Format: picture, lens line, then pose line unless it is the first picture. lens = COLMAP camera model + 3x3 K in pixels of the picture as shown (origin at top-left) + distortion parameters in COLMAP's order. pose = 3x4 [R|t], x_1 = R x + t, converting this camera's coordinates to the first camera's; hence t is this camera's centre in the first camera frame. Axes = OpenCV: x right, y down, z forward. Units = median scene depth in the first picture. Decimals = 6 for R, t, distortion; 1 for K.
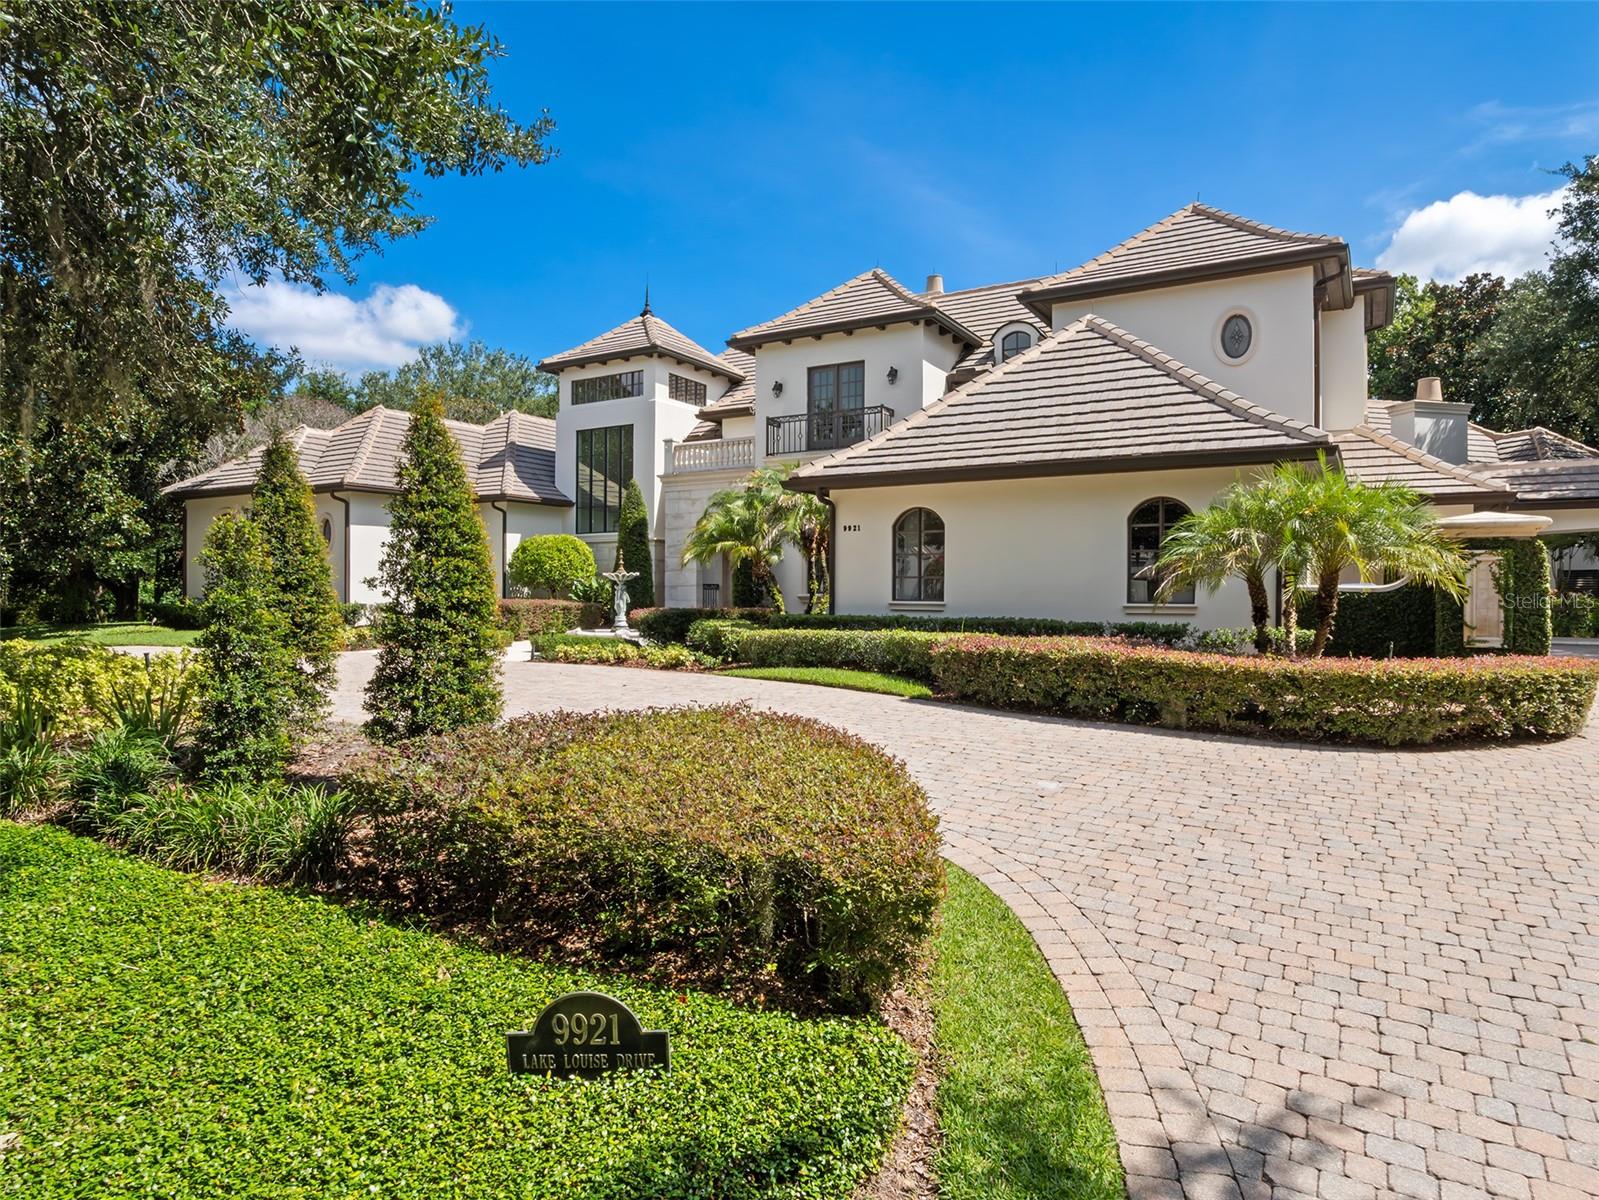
lens RADIAL K [[959.9, 0, 797.6], [0, 959.9, 607.9], [0, 0, 1]] dist [-0.035972, 0.006775]
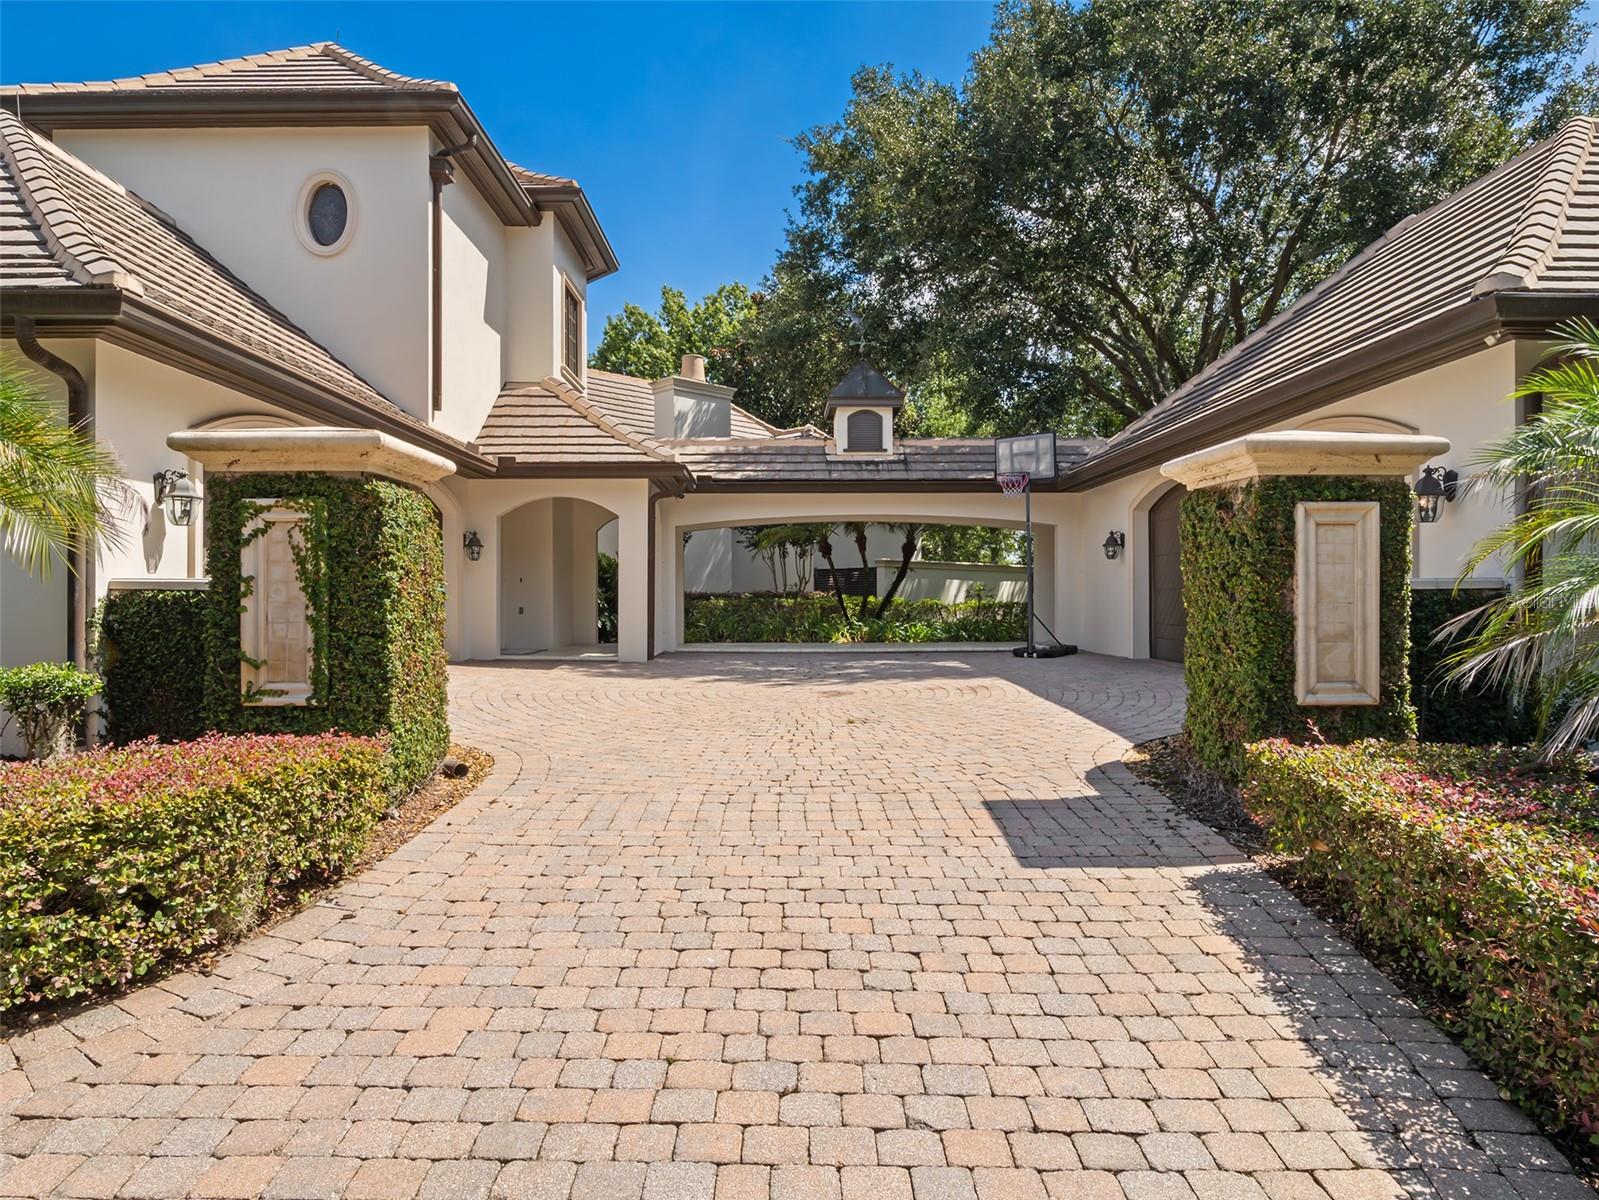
lens RADIAL K [[959.9, 0, 800.2], [0, 959.9, 593.3], [0, 0, 1]] dist [-0.035972, 0.006775]
pose [[0.844173, -0.001077, 0.536070, 0.689180], [0.010001, 0.999856, -0.013739, -0.004953], [-0.535978, 0.016959, 0.844062, 0.457522]]
